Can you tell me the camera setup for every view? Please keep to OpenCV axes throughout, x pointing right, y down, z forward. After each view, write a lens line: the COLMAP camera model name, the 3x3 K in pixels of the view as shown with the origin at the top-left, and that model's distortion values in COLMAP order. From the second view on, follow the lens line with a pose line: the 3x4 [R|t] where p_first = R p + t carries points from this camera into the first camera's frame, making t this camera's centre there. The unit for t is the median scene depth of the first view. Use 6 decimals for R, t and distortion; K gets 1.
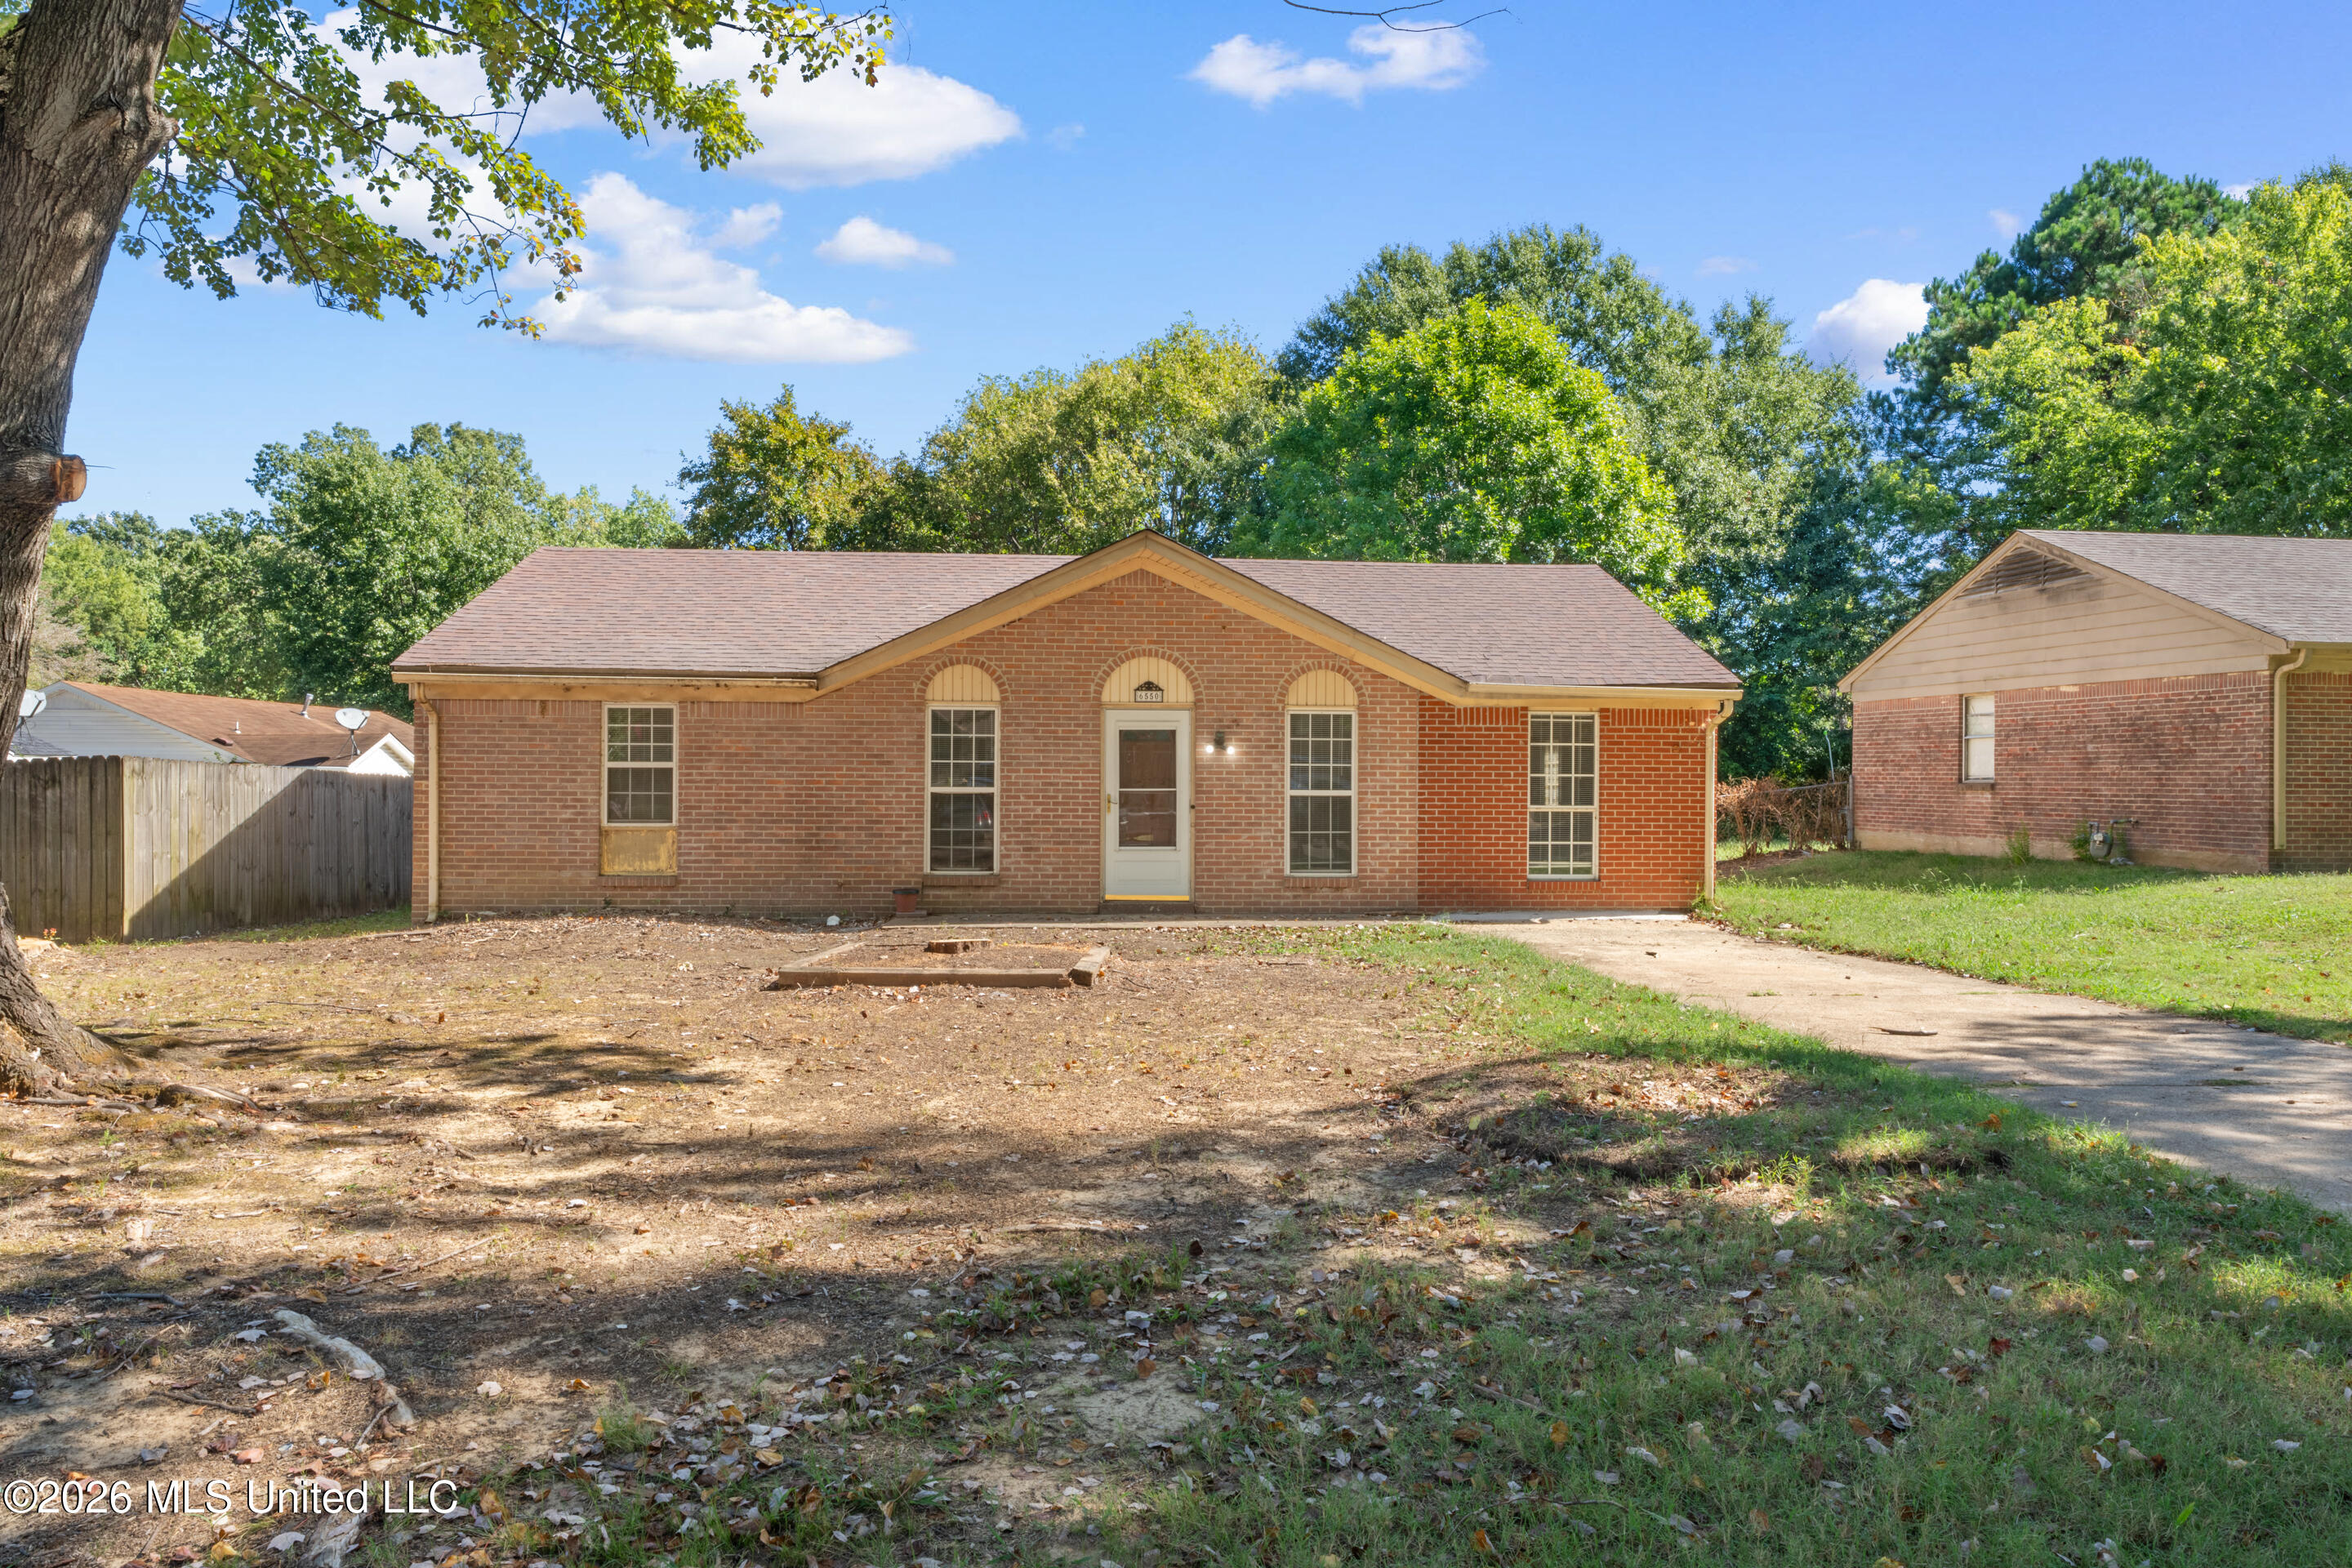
lens RADIAL K [[1645.4, 0, 1175.8], [0, 1645.4, 786.8], [0, 0, 1]] dist [-0.004317, -0.003169]
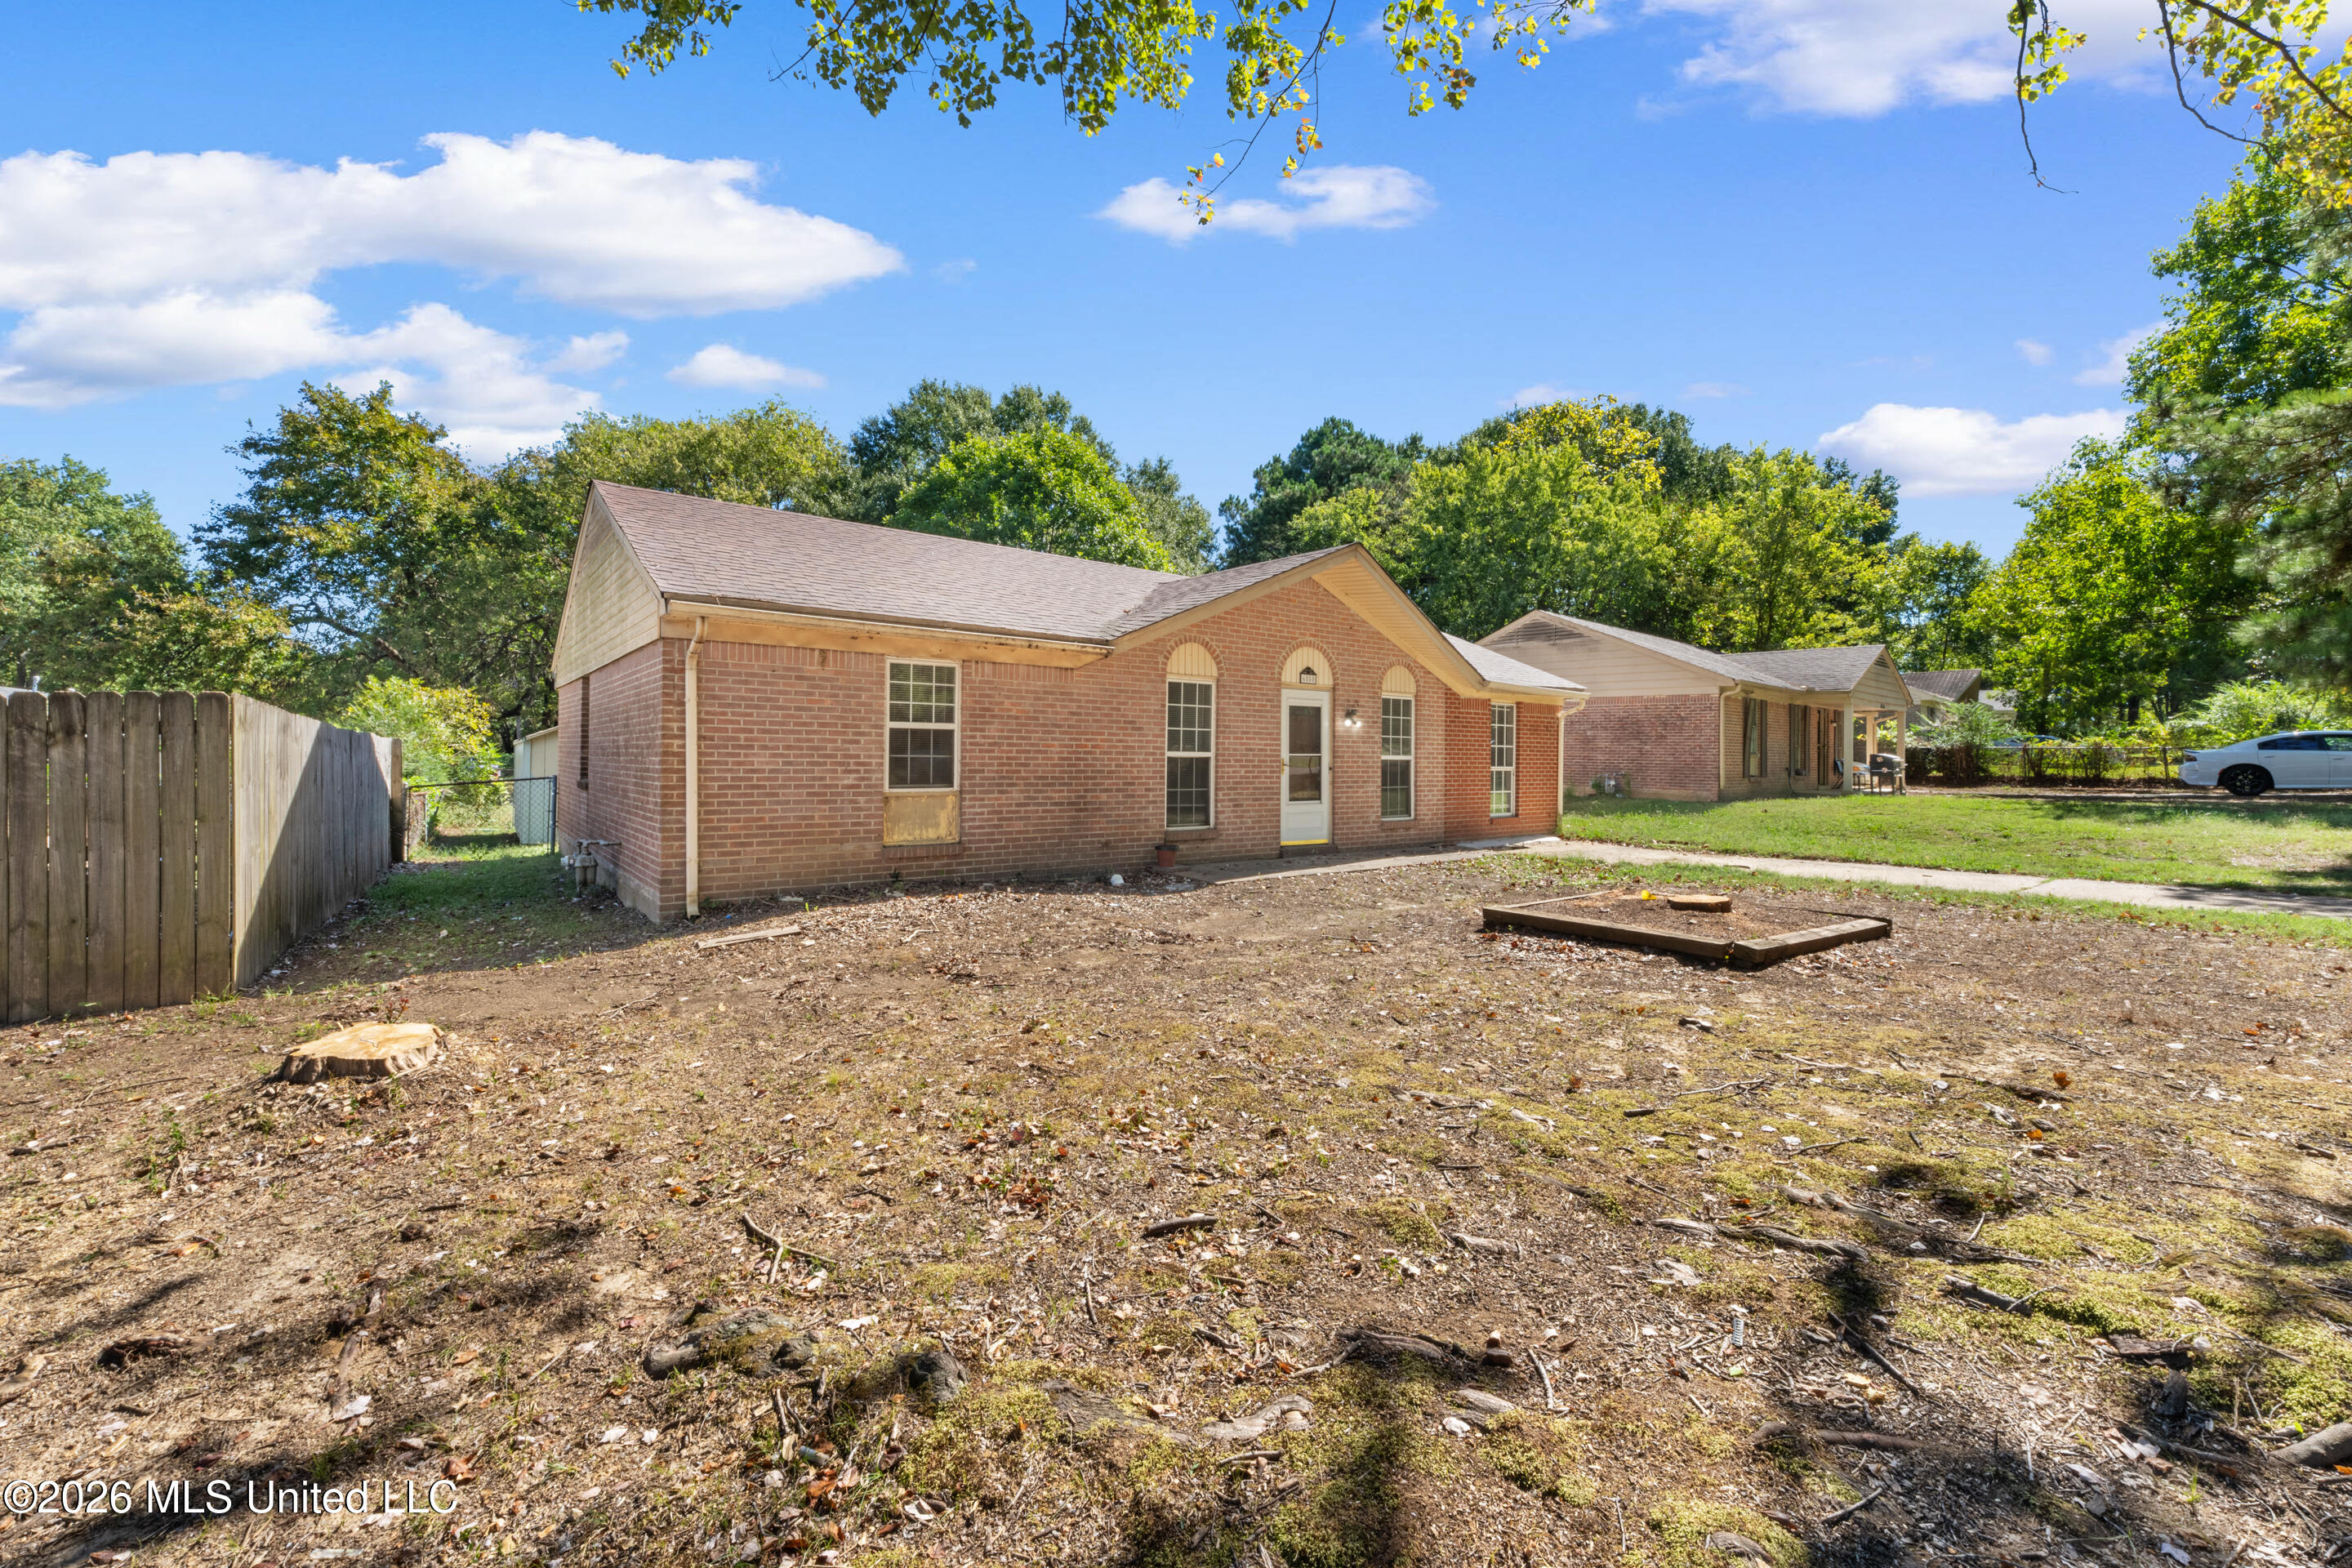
lens RADIAL K [[965.2, 0, 1177.4], [0, 965.2, 763.8], [0, 0, 1]] dist [-0.002713, -0.000049]
pose [[0.817591, -0.001001, 0.575799, -0.513746], [-0.009046, 0.999853, 0.014583, -0.001003], [-0.575729, -0.017132, 0.817461, 0.461784]]
